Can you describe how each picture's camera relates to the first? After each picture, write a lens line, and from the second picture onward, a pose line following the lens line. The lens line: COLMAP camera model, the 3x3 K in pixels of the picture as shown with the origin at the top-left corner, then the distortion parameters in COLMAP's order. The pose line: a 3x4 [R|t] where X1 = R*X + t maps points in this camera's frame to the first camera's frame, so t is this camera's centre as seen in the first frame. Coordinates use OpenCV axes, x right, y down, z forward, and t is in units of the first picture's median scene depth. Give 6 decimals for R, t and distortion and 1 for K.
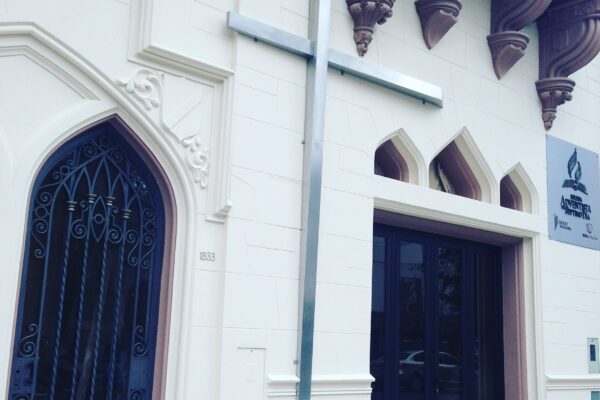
lens RADIAL K [[714.5, 0, 300.0], [0, 714.5, 200.0], [0, 0, 1]] dist [0.048063, 0.025378]
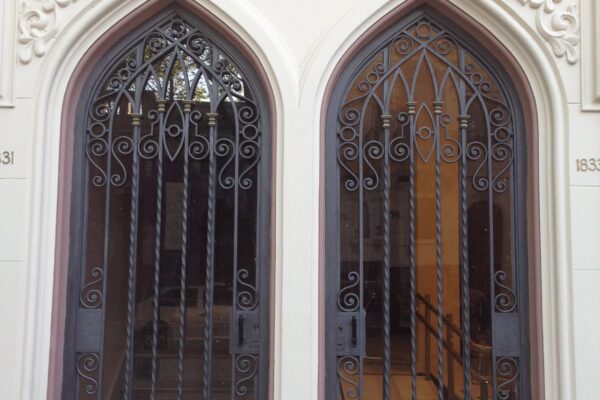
lens RADIAL K [[875.6, 0, 300.0], [0, 875.6, 200.0], [0, 0, 1]] dist [0.220340, 0.046697]
pose [[0.753842, -0.087673, -0.651180, 0.211149], [0.144487, 0.988918, 0.034121, 0.044376], [0.640973, -0.119809, 0.758155, 0.196267]]
